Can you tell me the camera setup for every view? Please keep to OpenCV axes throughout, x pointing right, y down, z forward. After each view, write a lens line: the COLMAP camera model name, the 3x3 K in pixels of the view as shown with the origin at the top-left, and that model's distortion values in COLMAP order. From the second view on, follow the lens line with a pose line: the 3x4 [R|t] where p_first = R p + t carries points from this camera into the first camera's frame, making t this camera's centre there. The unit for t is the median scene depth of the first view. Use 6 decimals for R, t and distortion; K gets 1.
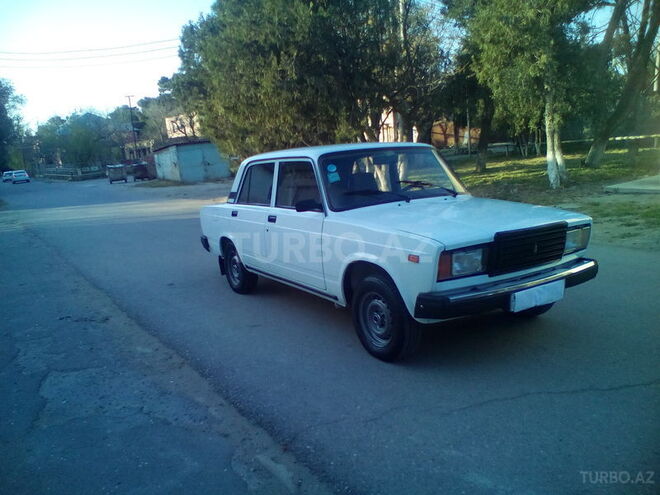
lens RADIAL K [[509.7, 0, 330.0], [0, 509.7, 247.5], [0, 0, 1]] dist [0.041212, -0.120226]
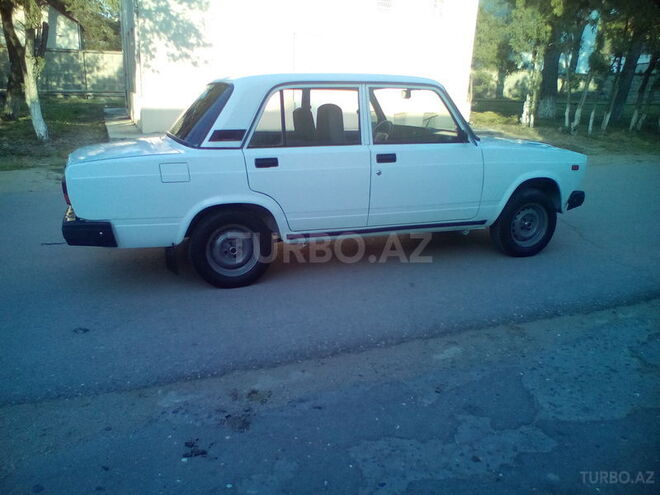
lens RADIAL K [[503.5, 0, 330.0], [0, 503.5, 247.5], [0, 0, 1]] dist [0.033089, -0.165133]
pose [[0.250564, -0.216554, 0.943569, -0.749948], [0.140361, 0.972488, 0.185919, -0.063913], [-0.957871, 0.085856, 0.274067, 0.701802]]
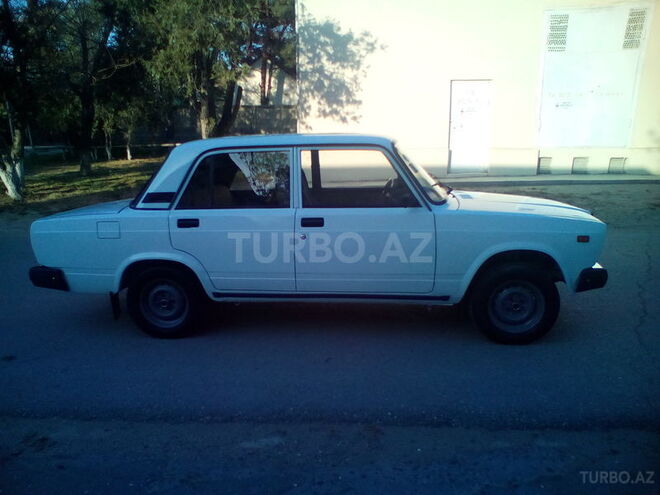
lens RADIAL K [[509.7, 0, 330.0], [0, 509.7, 247.5], [0, 0, 1]] dist [0.041212, -0.120226]
pose [[0.620203, -0.105265, 0.777347, -0.569024], [0.114077, 0.992524, 0.043387, -0.038418], [-0.776103, 0.061769, 0.627574, 0.388585]]
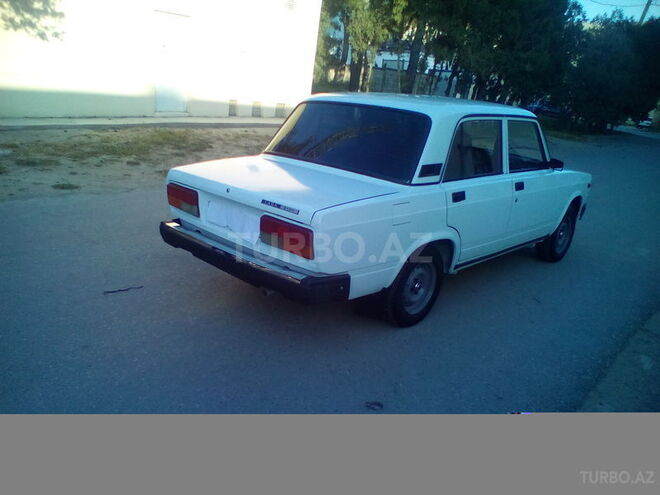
lens RADIAL K [[487.6, 0, 330.0], [0, 487.6, 247.5], [0, 0, 1]] dist [-0.000843, 0.007010]
pose [[-0.177116, -0.261642, 0.948775, -0.715936], [0.102584, 0.953857, 0.282194, -0.183741], [-0.978829, 0.147310, -0.142103, 1.175309]]
